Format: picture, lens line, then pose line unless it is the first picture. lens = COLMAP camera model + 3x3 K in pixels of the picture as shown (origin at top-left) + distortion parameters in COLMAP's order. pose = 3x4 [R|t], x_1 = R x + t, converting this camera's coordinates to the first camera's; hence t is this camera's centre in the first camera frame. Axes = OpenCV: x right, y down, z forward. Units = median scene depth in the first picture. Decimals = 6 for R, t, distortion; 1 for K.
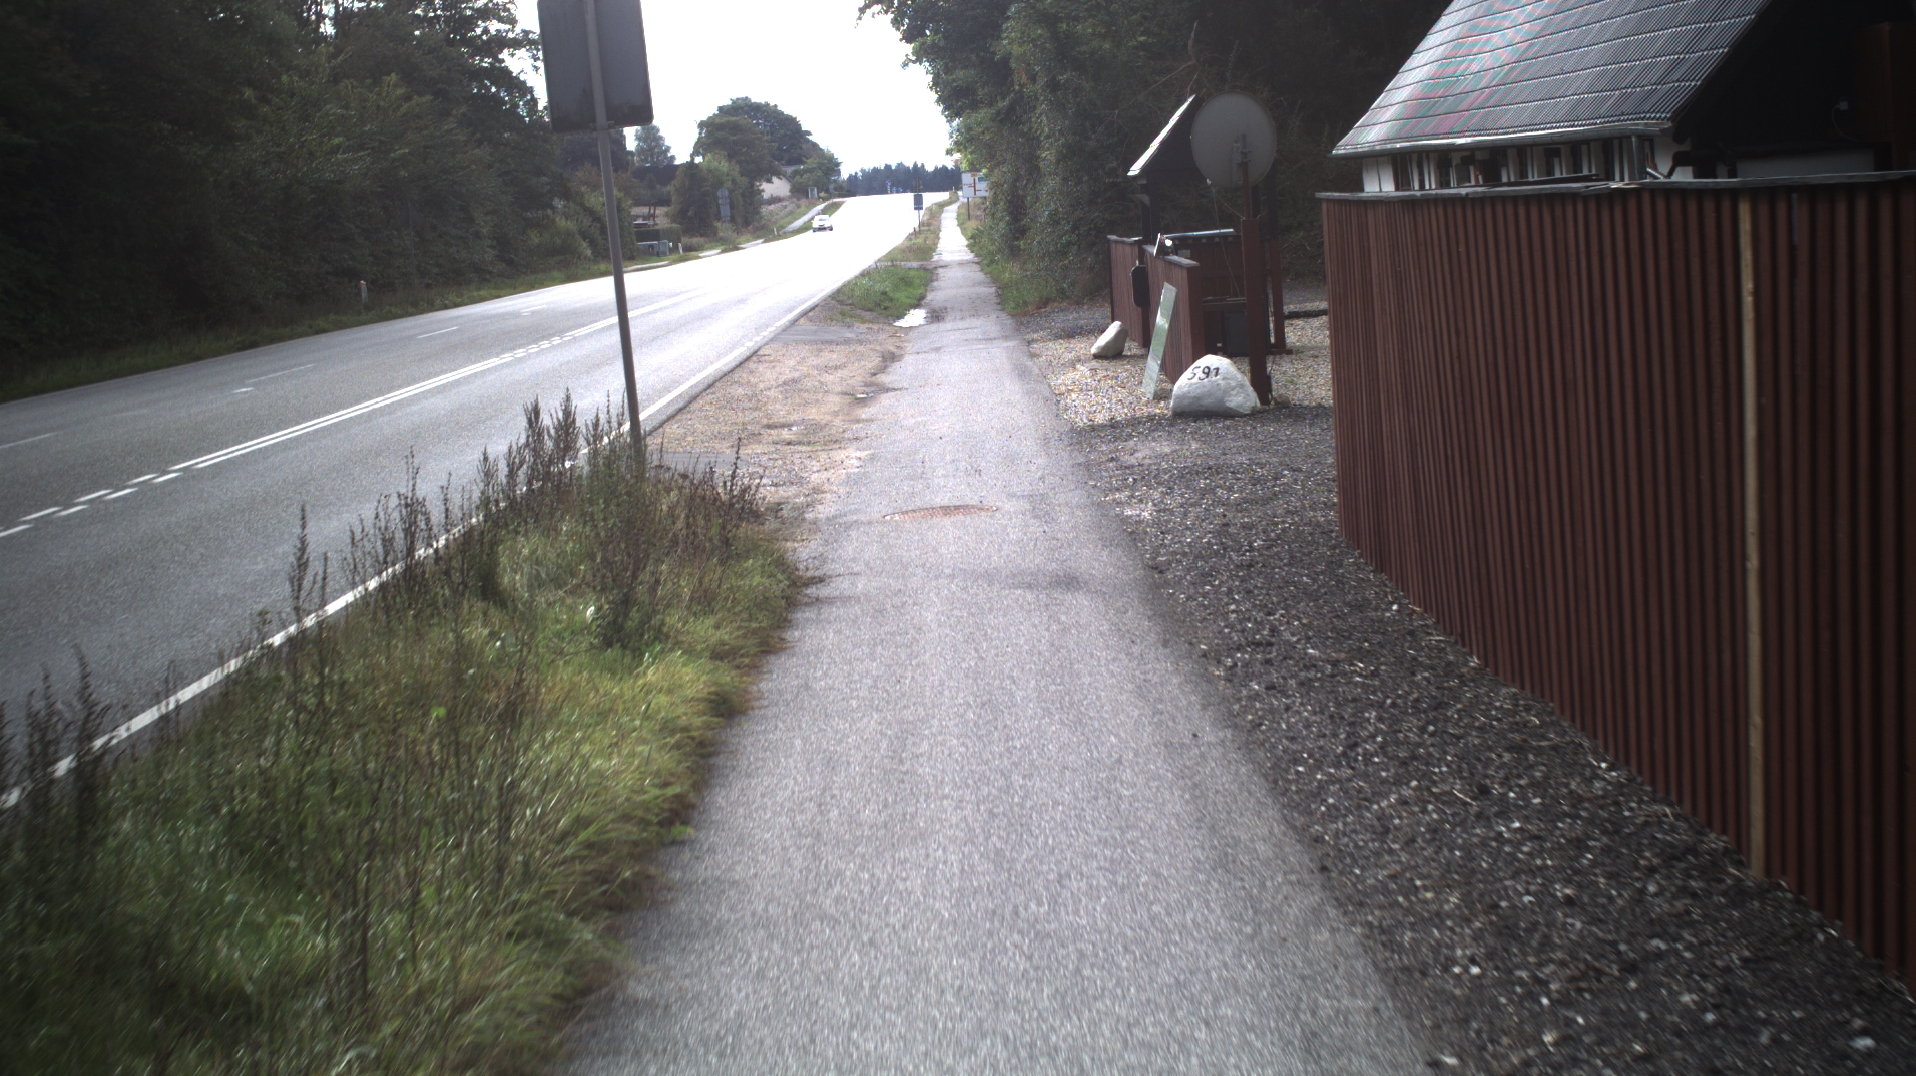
lens RADIAL K [[3831.3, 0, 953.1], [0, 3831.3, 532.4], [0, 0, 1]] dist [-0.224333, 0.000000]
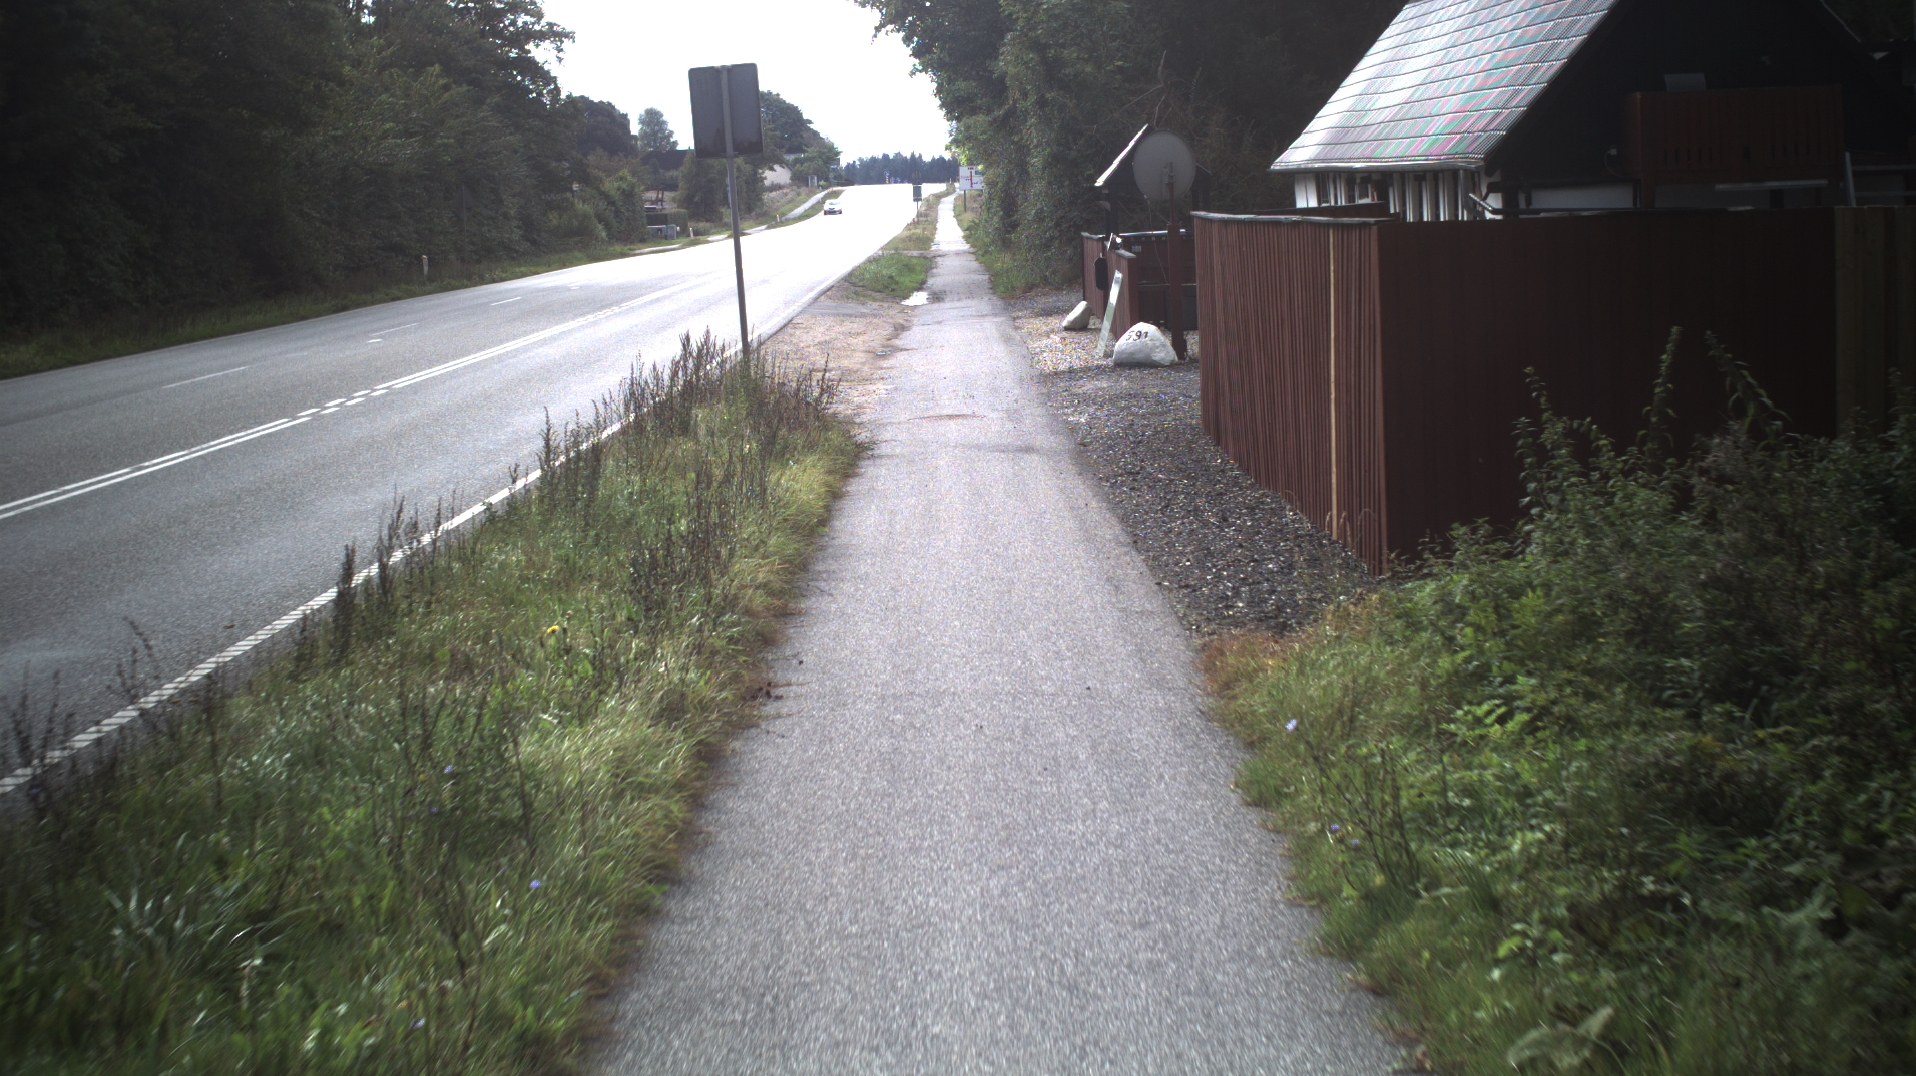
lens RADIAL K [[3831.3, 0, 956.2], [0, 3831.3, 537.3], [0, 0, 1]] dist [-0.224333, 0.000000]
pose [[0.999698, 0.024221, 0.004065, -0.001825], [-0.024237, 0.999699, 0.003767, 0.014803], [-0.003972, -0.003864, 0.999985, -0.204108]]
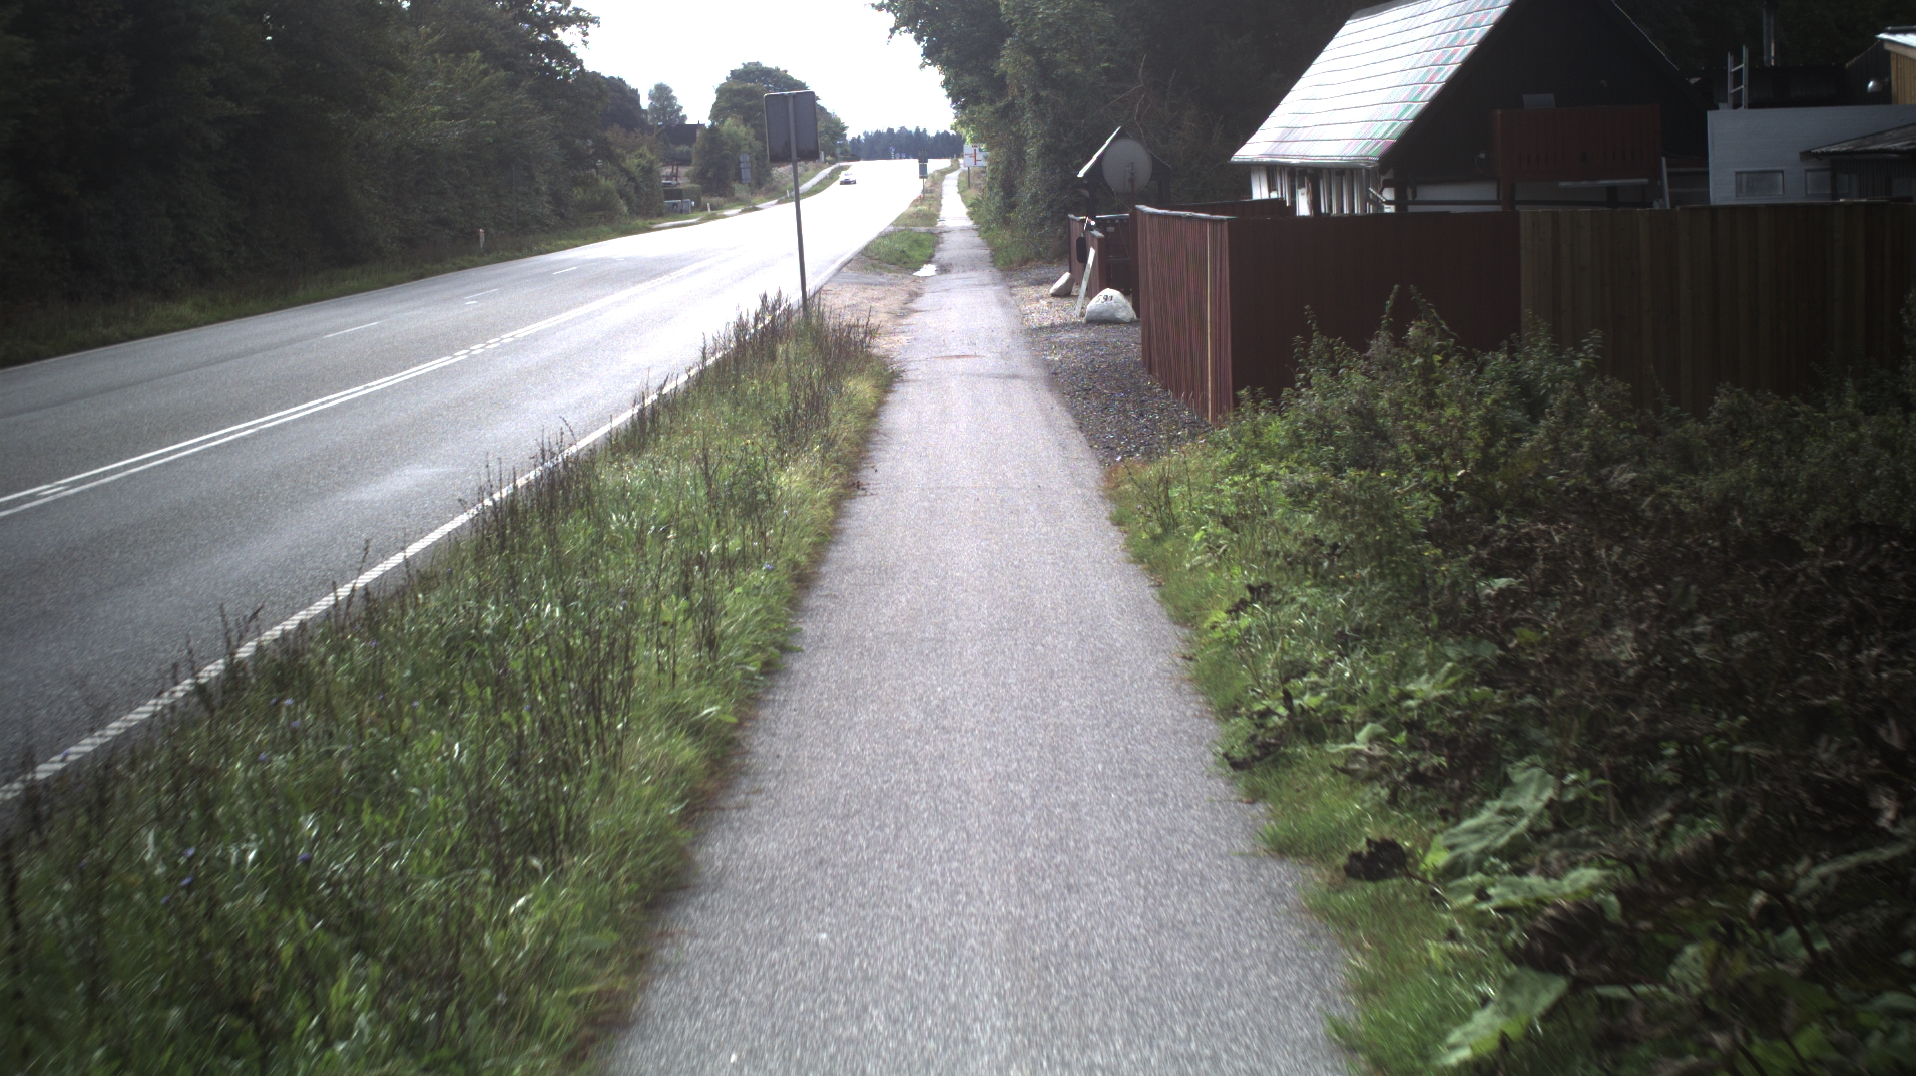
lens RADIAL K [[3831.3, 0, 963.0], [0, 3831.3, 554.5], [0, 0, 1]] dist [-0.224333, 0.000000]
pose [[0.999550, 0.029468, 0.005624, -0.003020], [-0.029549, 0.999451, 0.014997, 0.027753], [-0.005179, -0.015156, 0.999872, -0.408745]]
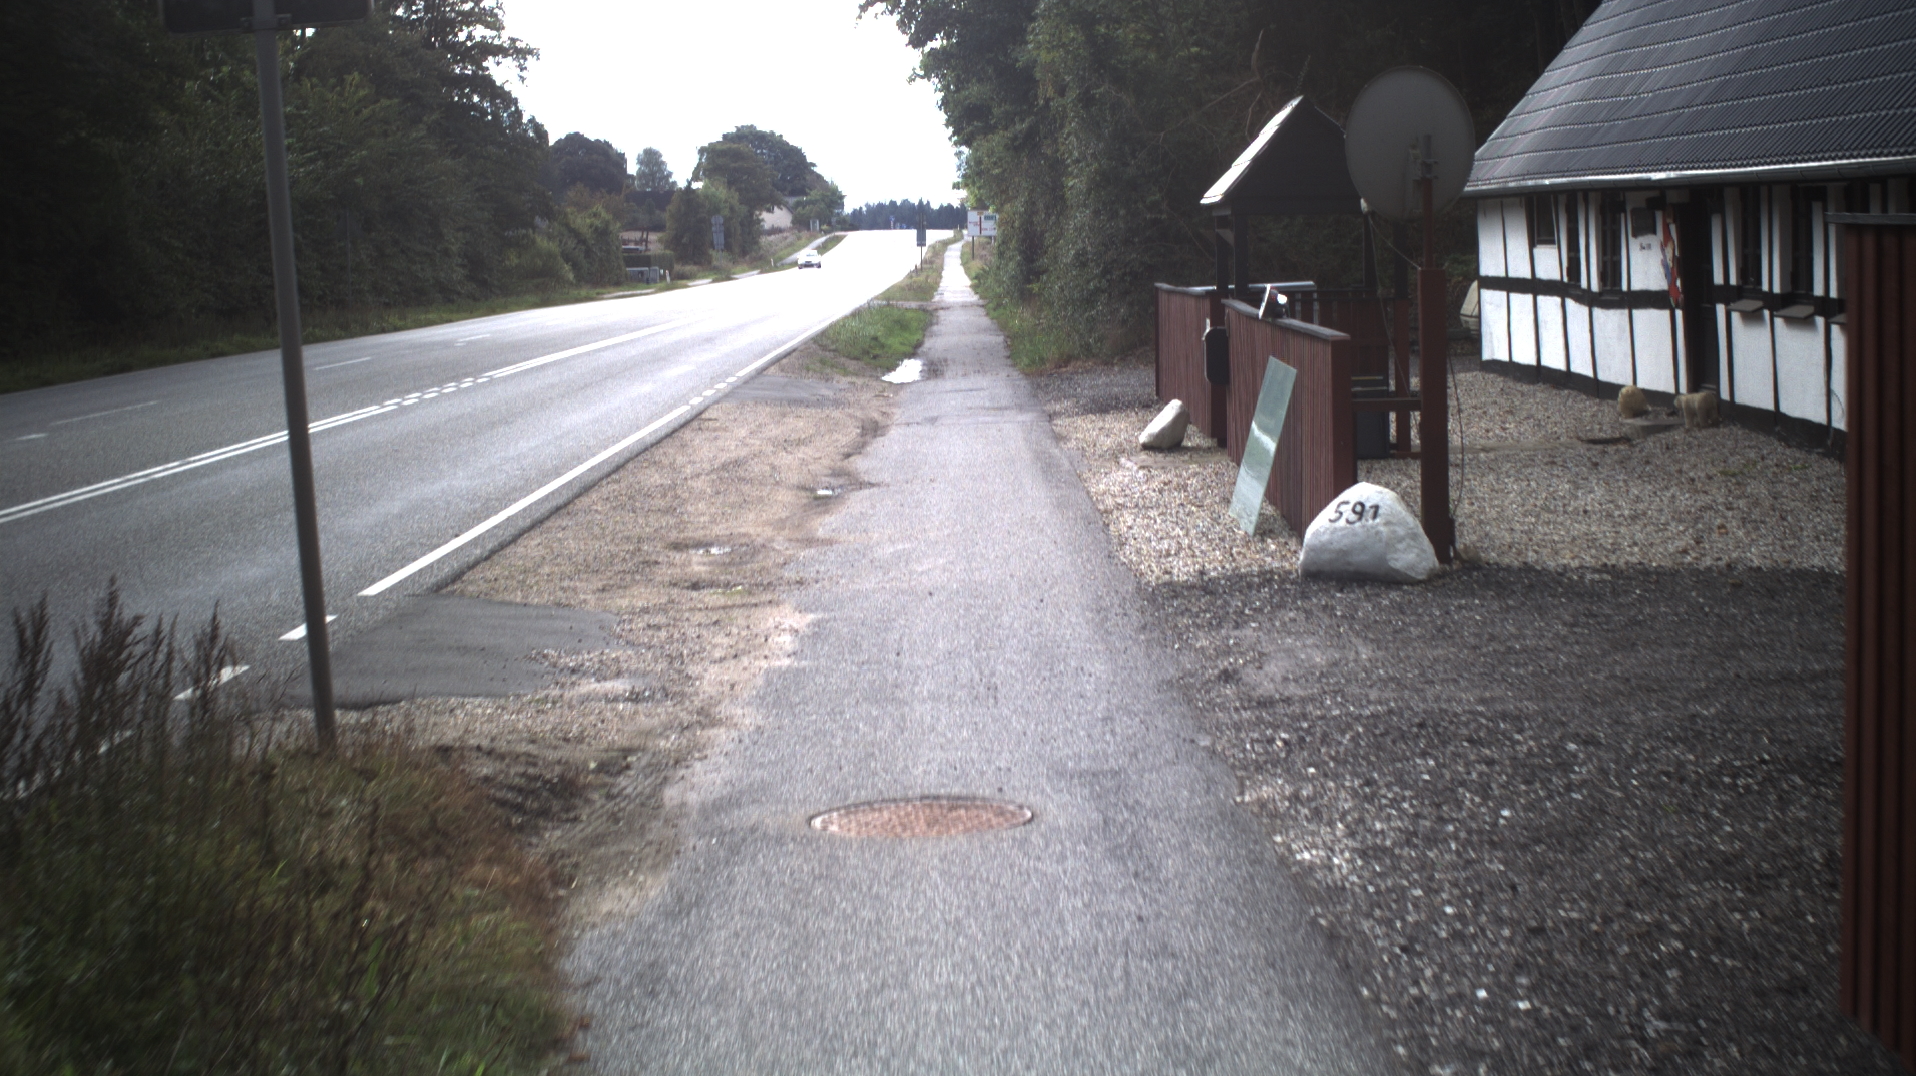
lens RADIAL K [[3831.3, 0, 960.3], [0, 3831.3, 522.4], [0, 0, 1]] dist [-0.224333, 0.000000]
pose [[0.999073, 0.042861, 0.004030, -0.000742], [-0.042805, 0.998999, -0.012980, -0.015721], [-0.004582, 0.012796, 0.999908, 0.203333]]
